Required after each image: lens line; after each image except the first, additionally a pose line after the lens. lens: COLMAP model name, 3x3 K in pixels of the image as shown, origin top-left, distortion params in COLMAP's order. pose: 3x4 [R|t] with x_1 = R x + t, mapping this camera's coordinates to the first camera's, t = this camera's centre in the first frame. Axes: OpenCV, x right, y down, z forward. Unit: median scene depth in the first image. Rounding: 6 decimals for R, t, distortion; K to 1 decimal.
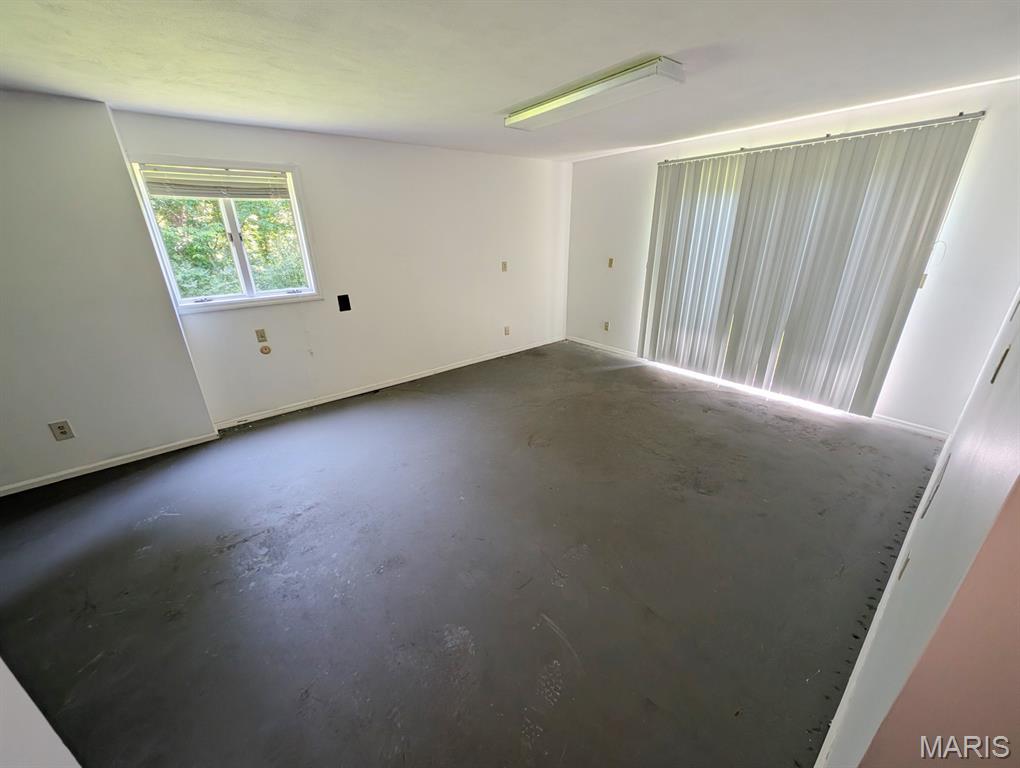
lens RADIAL K [[388.8, 0, 507.1], [0, 388.8, 385.4], [0, 0, 1]] dist [-0.001885, -0.002526]
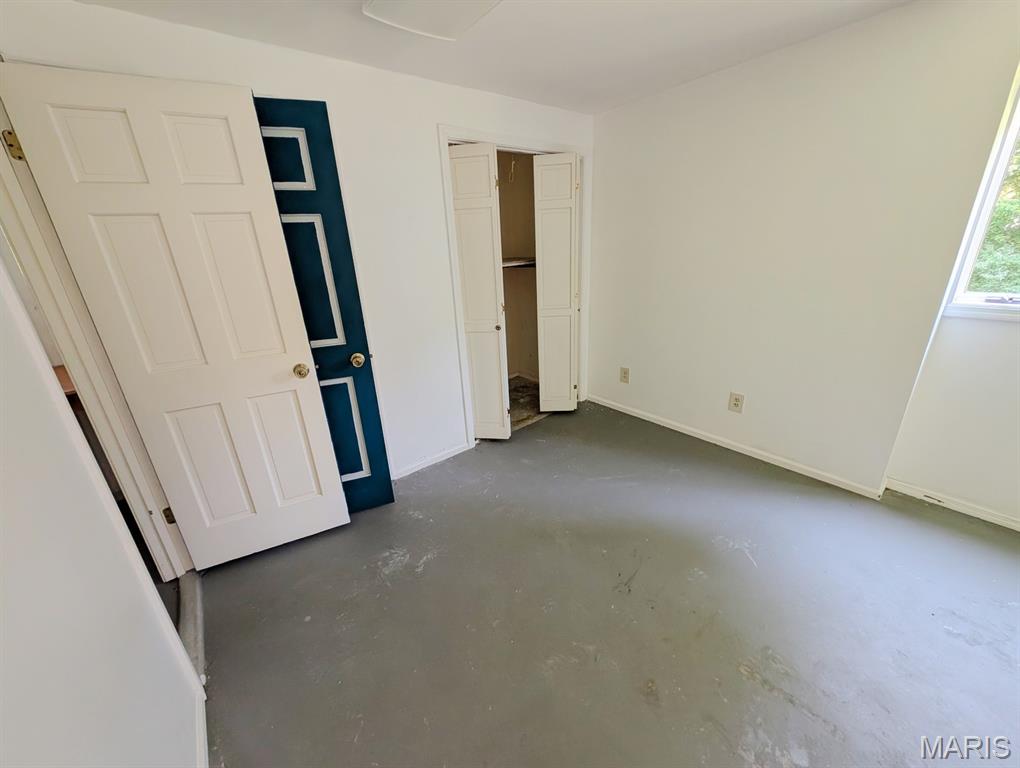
lens RADIAL K [[388.8, 0, 507.1], [0, 388.8, 385.4], [0, 0, 1]] dist [-0.001885, -0.002526]
pose [[0.016219, 0.358367, -0.933440, -0.241719], [-0.324563, 0.884897, 0.334091, -0.064863], [0.945725, 0.297541, 0.130665, 0.295140]]
